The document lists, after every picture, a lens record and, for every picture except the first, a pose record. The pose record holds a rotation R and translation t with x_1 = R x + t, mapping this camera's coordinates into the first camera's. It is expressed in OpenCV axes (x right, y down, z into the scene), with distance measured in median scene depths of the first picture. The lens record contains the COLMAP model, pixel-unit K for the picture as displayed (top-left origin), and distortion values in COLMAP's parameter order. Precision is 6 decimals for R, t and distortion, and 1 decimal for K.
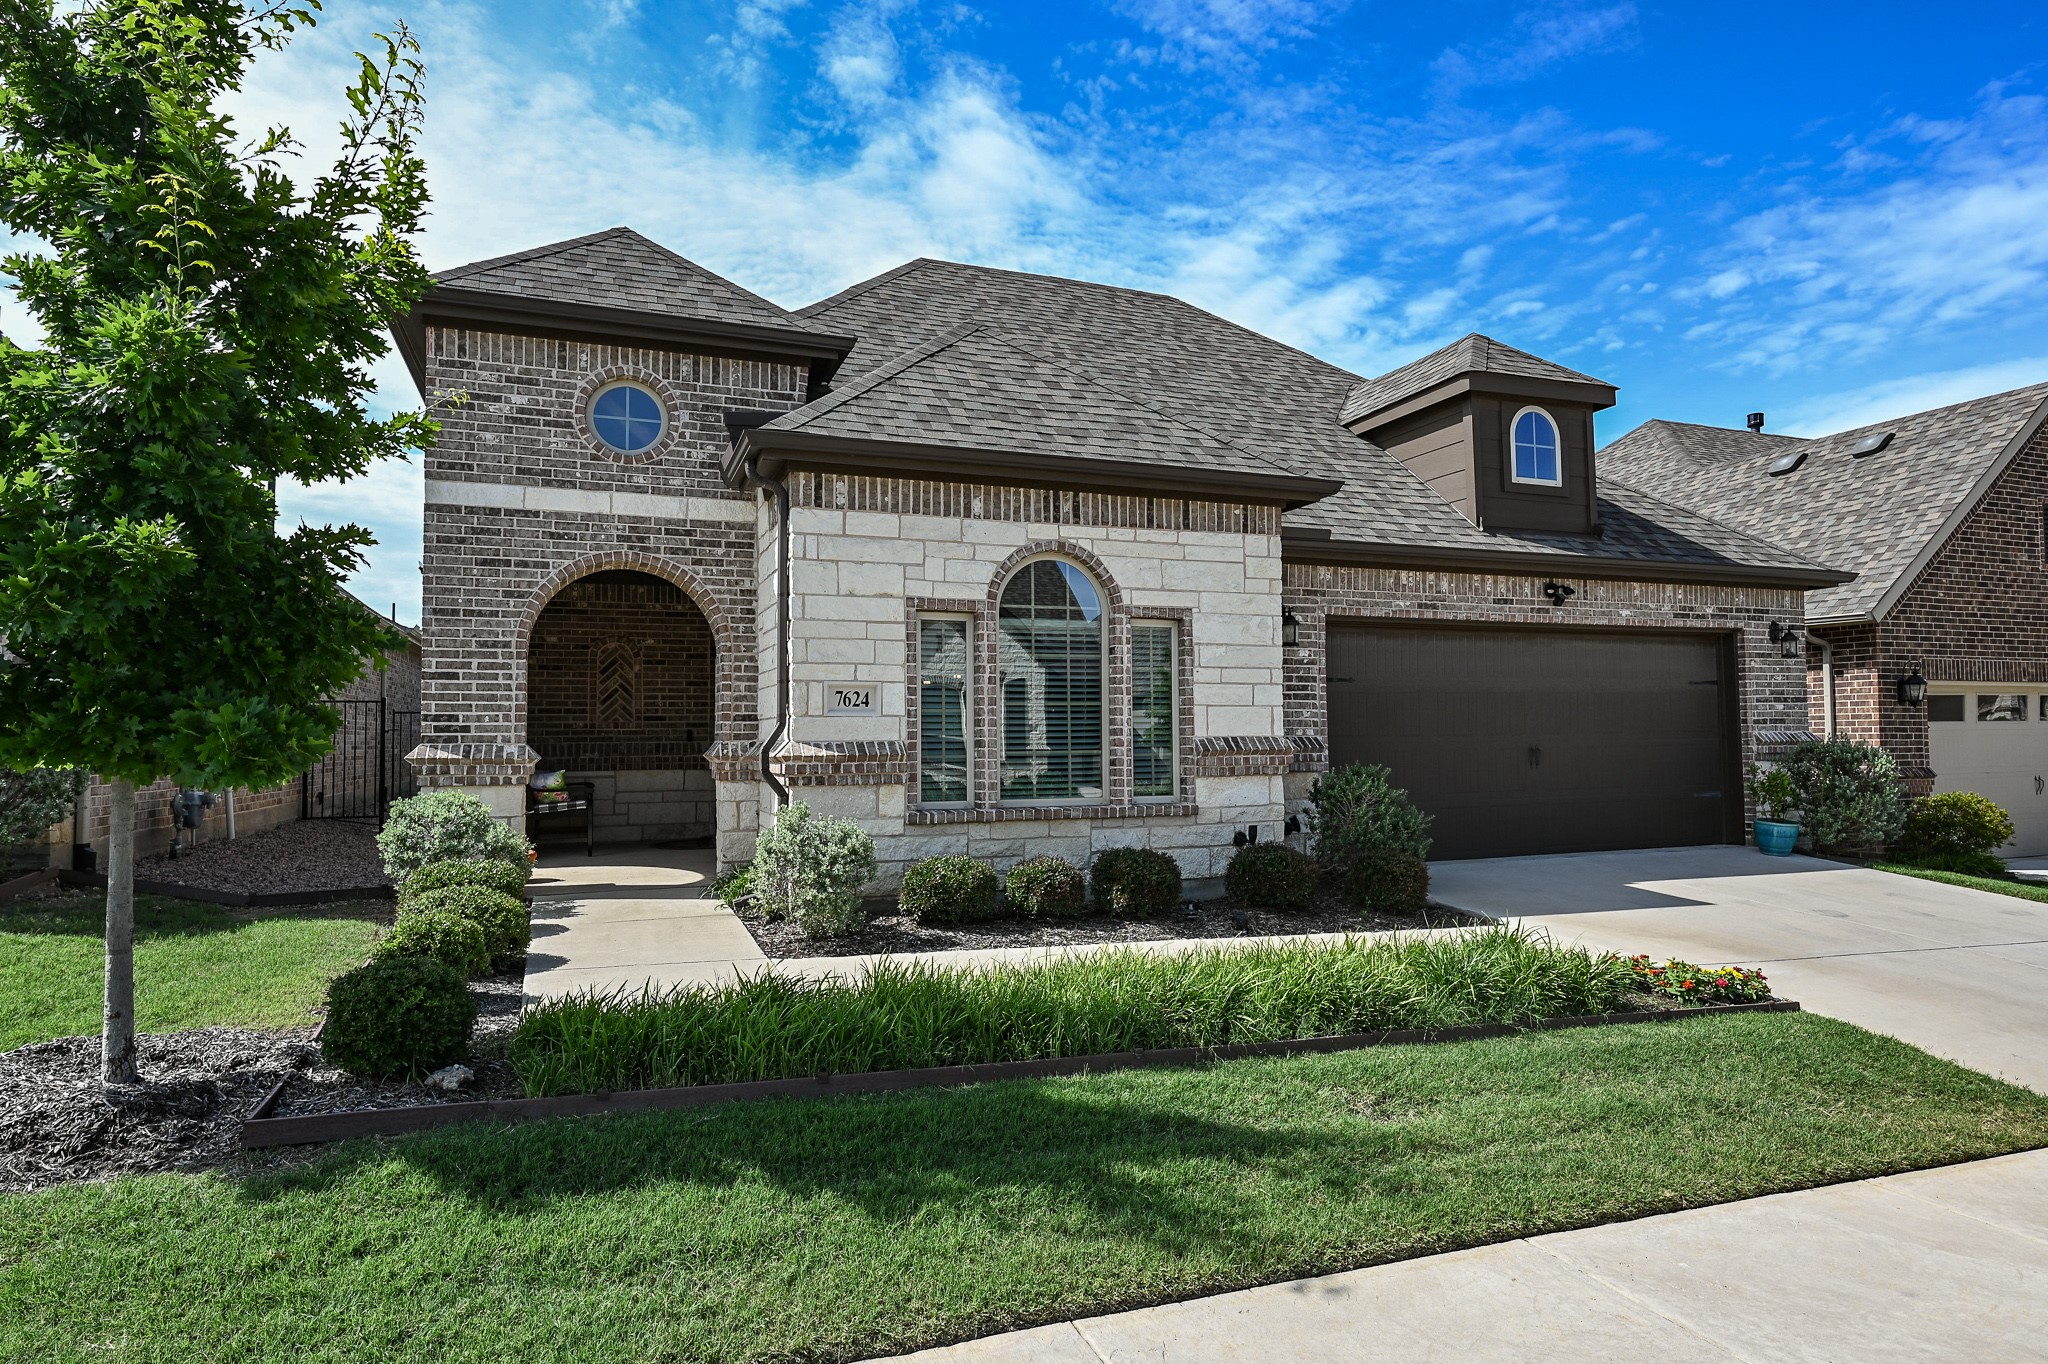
lens RADIAL K [[1157.6, 0, 980.9], [0, 1157.6, 694.5], [0, 0, 1]] dist [0.000440, 0.001649]
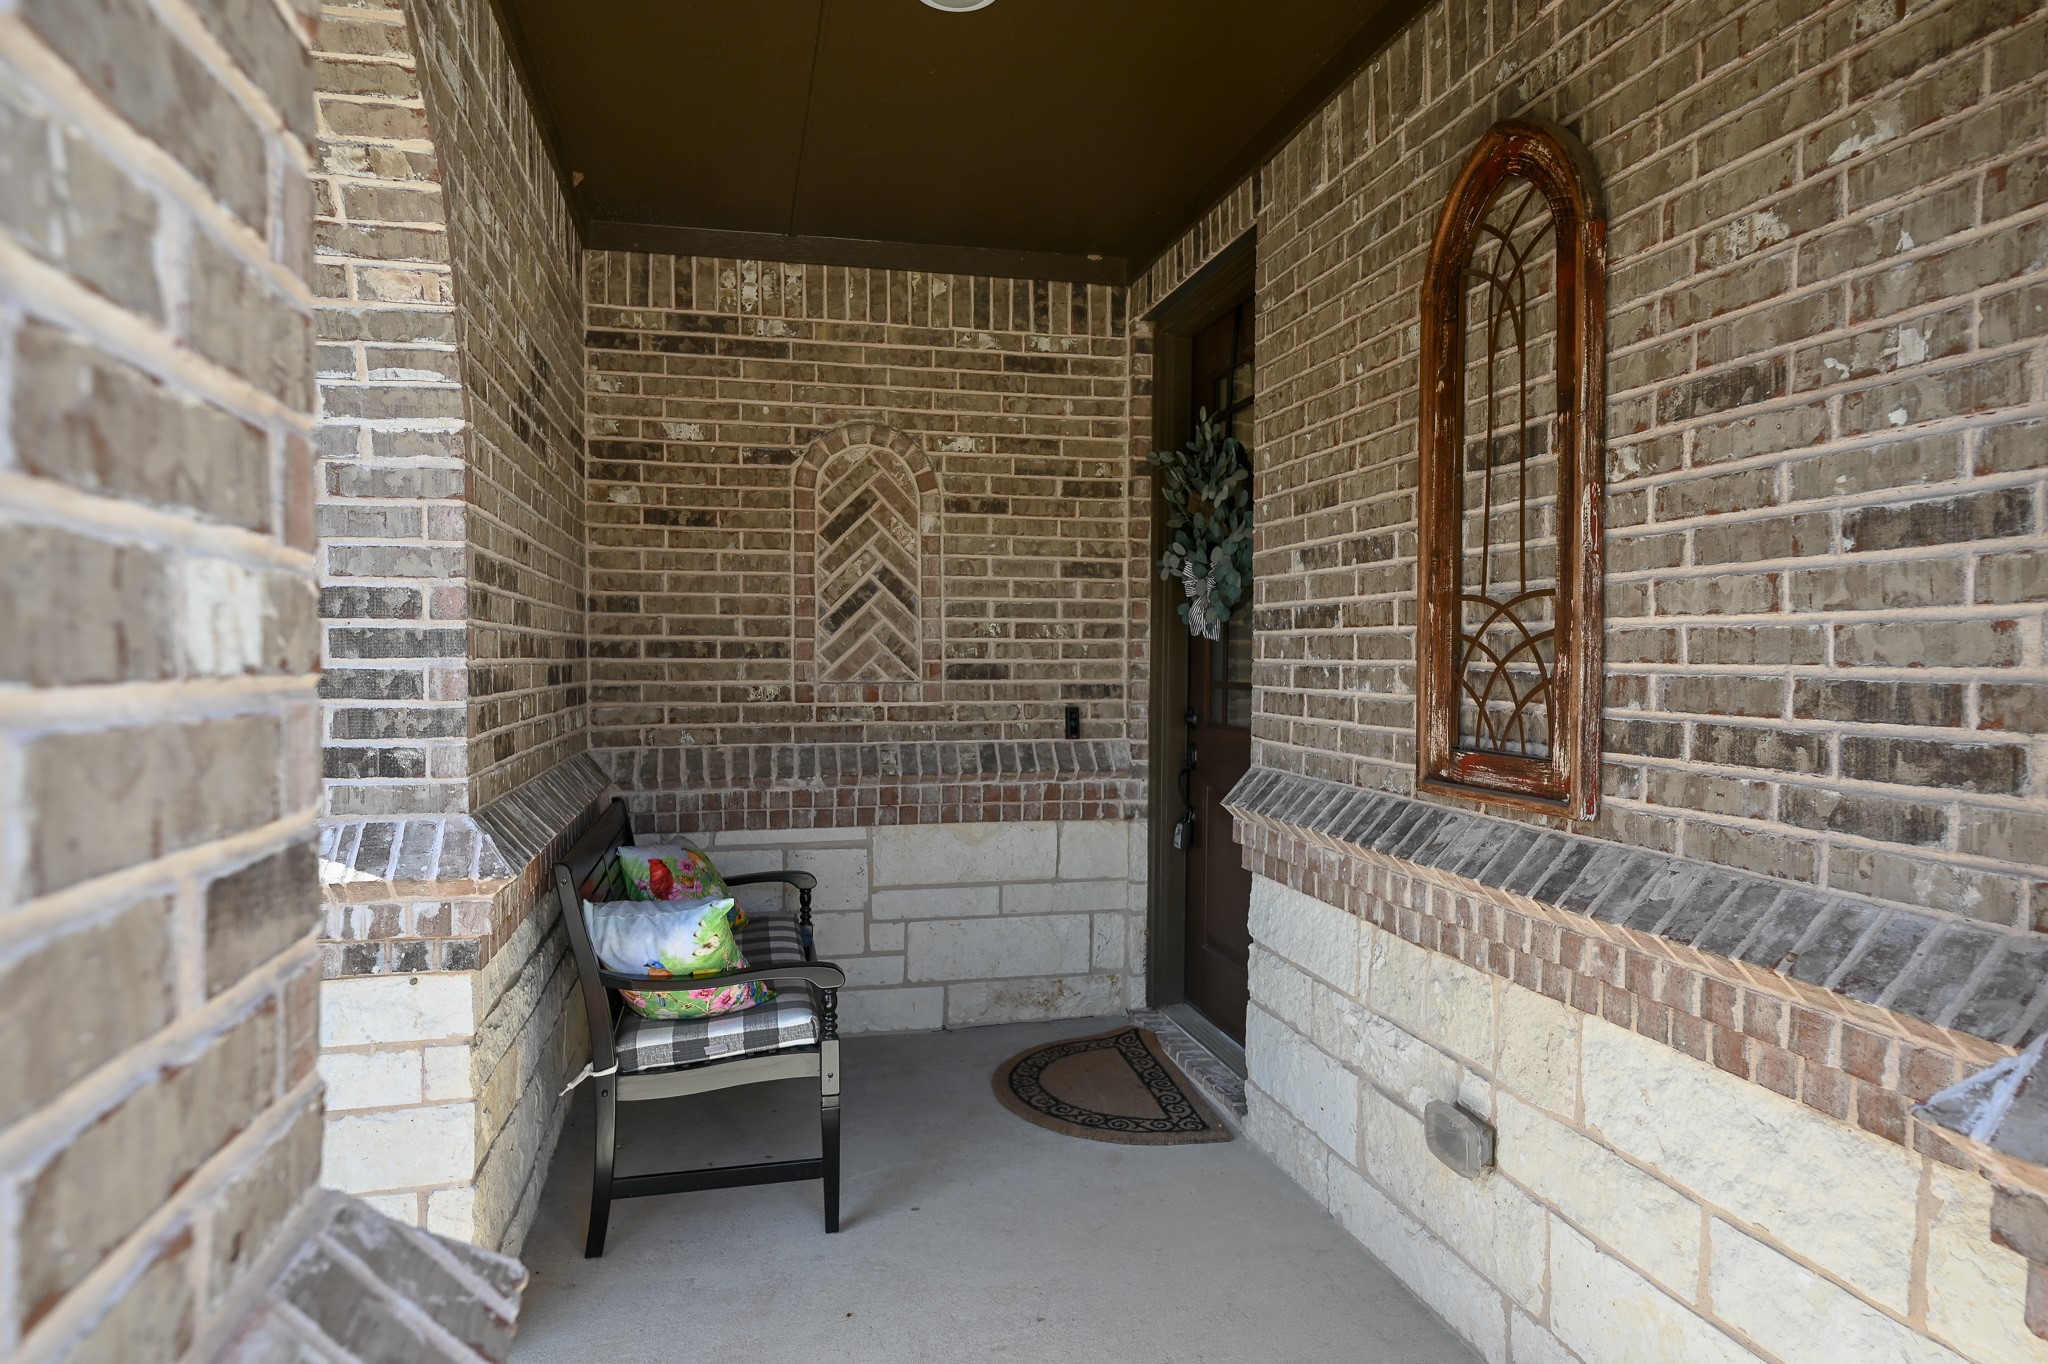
lens RADIAL K [[1157.6, 0, 984.6], [0, 1157.6, 692.2], [0, 0, 1]] dist [0.000440, 0.001649]
pose [[0.993621, 0.011007, -0.112235, -0.293836], [-0.002903, 0.997392, 0.072112, 0.002798], [0.112736, -0.071326, 0.991062, 0.804688]]
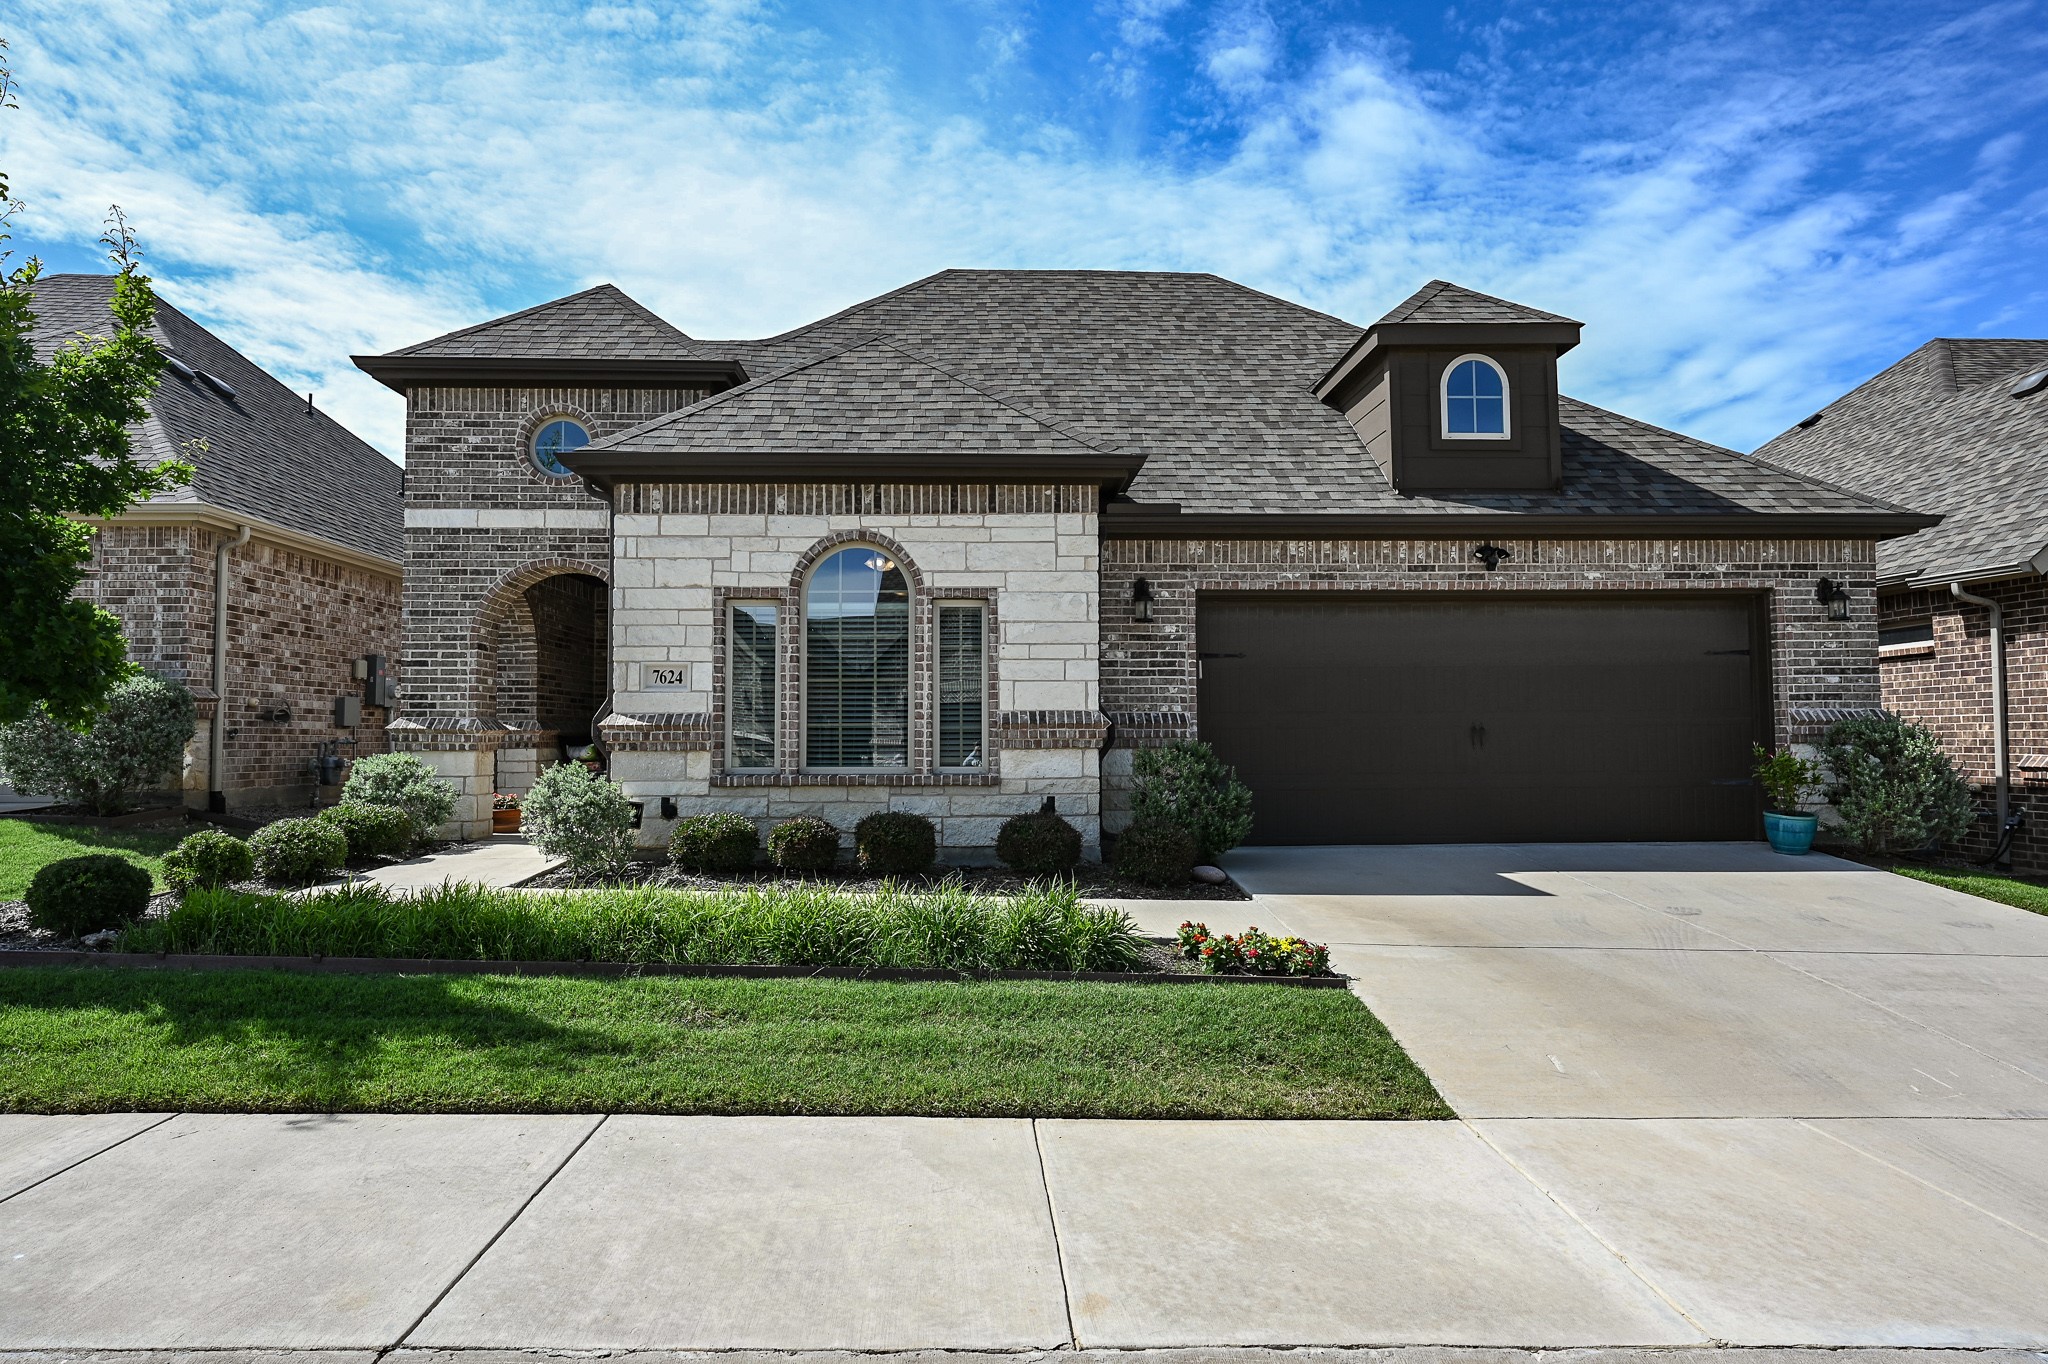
lens RADIAL K [[1157.6, 0, 987.9], [0, 1157.6, 677.9], [0, 0, 1]] dist [0.000440, 0.001649]
pose [[0.945430, -0.012423, -0.325590, 0.434598], [0.008290, 0.999867, -0.014078, 0.018346], [0.325721, 0.010610, 0.945406, 0.007706]]
